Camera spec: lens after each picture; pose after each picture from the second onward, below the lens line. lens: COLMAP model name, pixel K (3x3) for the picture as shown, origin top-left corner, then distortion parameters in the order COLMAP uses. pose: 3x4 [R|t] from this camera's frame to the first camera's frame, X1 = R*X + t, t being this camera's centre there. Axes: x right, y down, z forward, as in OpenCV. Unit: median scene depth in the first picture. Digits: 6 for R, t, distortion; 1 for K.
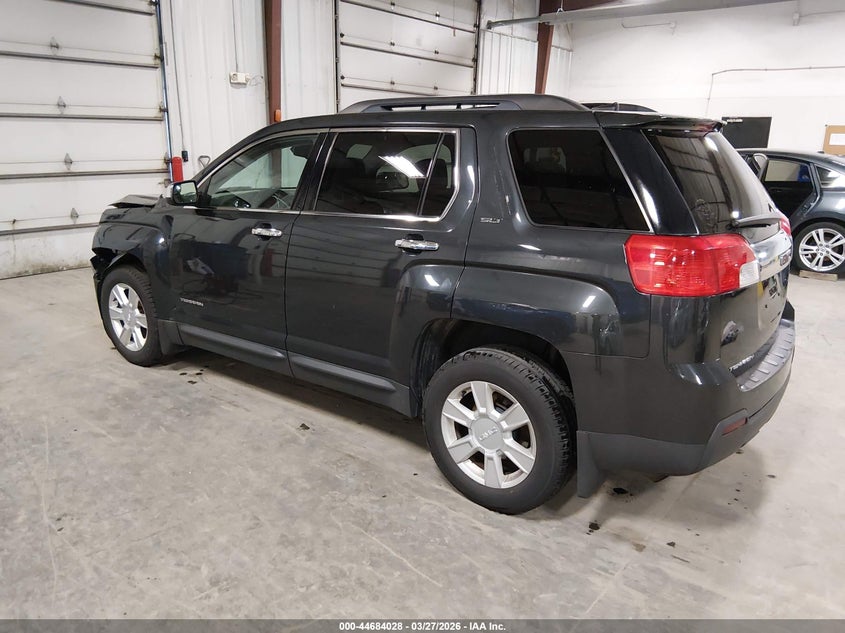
lens RADIAL K [[666.2, 0, 422.8], [0, 666.2, 320.2], [0, 0, 1]] dist [0.019761, -0.045757]
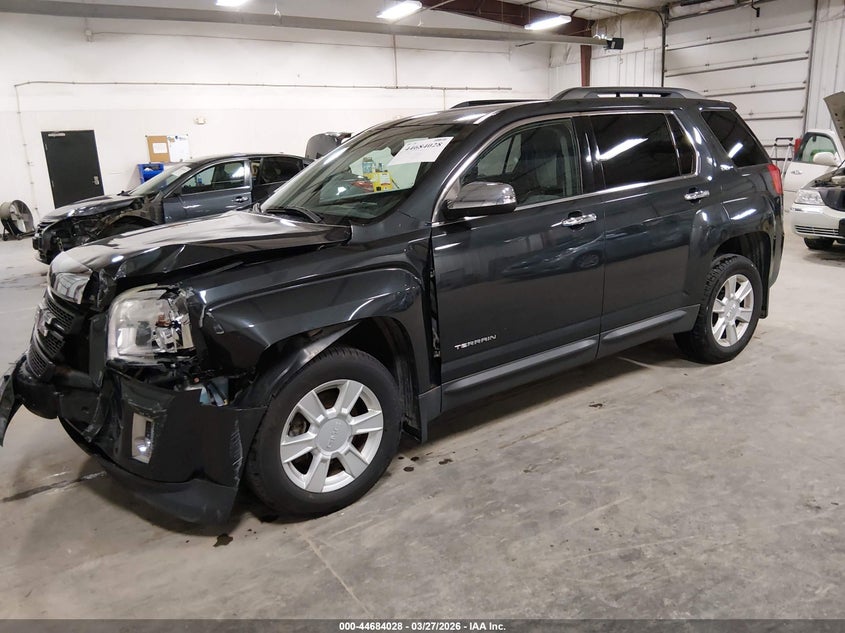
lens RADIAL K [[666.2, 0, 421.5], [0, 666.2, 321.5], [0, 0, 1]] dist [0.019761, -0.045757]
pose [[0.285180, -0.273496, 0.918625, -1.155326], [0.302731, 0.935065, 0.184410, -0.228781], [-0.909410, 0.225506, 0.349458, 0.858060]]
